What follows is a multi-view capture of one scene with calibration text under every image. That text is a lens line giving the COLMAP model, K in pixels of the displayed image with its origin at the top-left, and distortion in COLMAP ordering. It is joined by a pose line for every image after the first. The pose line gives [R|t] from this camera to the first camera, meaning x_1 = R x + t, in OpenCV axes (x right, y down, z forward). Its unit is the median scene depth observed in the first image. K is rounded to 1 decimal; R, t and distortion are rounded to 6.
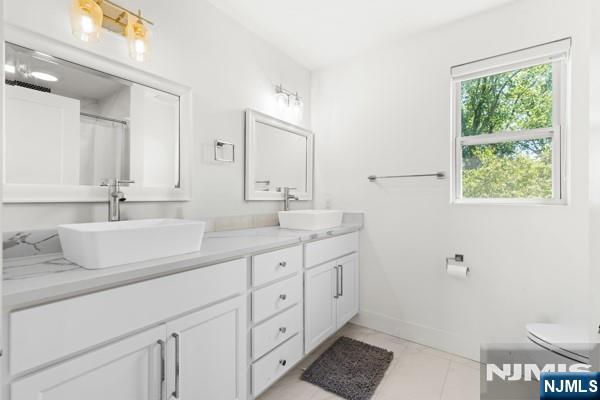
lens RADIAL K [[272.0, 0, 305.4], [0, 272.0, 199.1], [0, 0, 1]] dist [0.011102, -0.000364]
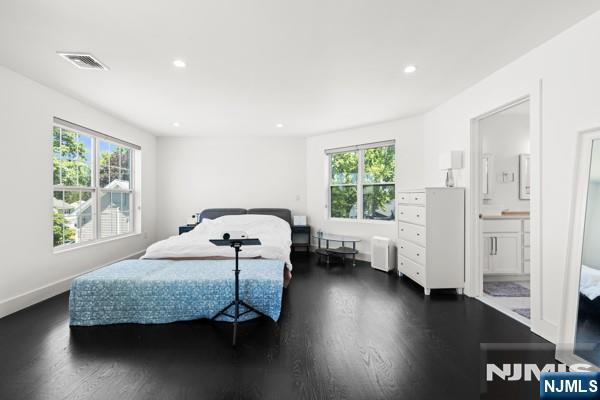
lens RADIAL K [[272.0, 0, 299.7], [0, 272.0, 201.1], [0, 0, 1]] dist [0.011102, -0.000364]
pose [[0.635283, 0.004931, -0.772264, 0.214209], [0.006650, 0.999908, 0.011855, -0.010923], [0.772251, -0.012667, 0.635191, -1.065712]]
